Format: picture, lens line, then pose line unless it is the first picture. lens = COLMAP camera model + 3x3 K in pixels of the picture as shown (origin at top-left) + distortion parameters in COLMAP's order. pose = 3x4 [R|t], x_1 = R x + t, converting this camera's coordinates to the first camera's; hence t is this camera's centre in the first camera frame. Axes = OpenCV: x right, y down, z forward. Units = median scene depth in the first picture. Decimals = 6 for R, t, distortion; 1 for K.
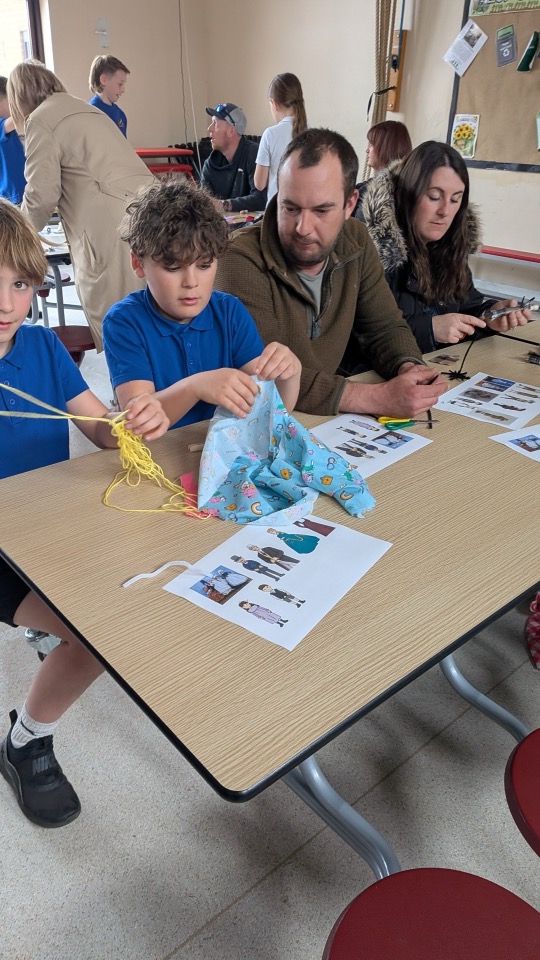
lens RADIAL K [[714.9, 0, 270.0], [0, 714.9, 480.0], [0, 0, 1]] dist [-0.004102, -0.002117]
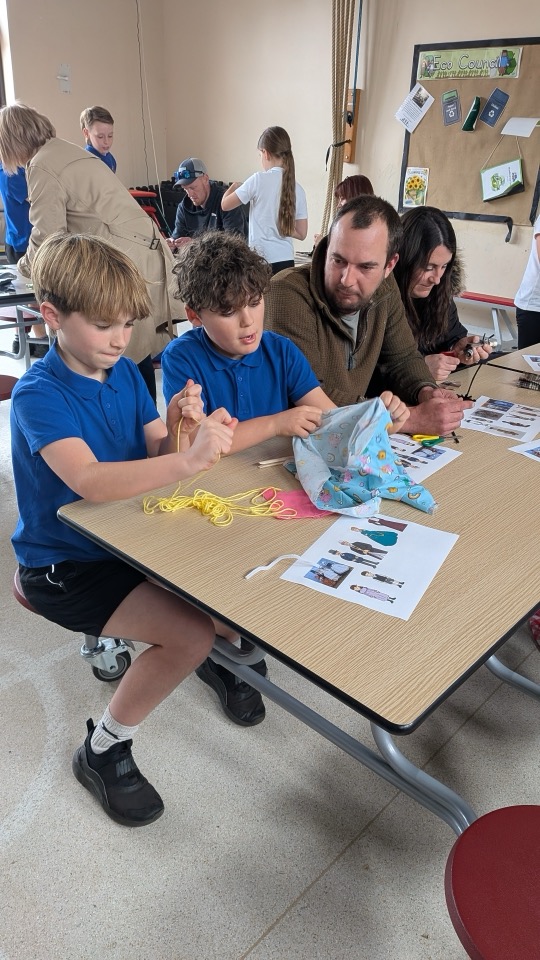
lens RADIAL K [[711.1, 0, 312.8], [0, 711.1, 479.5], [0, 0, 1]] dist [0.004197, -0.002238]
pose [[0.989680, -0.029637, 0.140197, -0.161129], [0.036777, 0.998140, -0.048612, 0.032657], [-0.138495, 0.053266, 0.988930, -0.088612]]
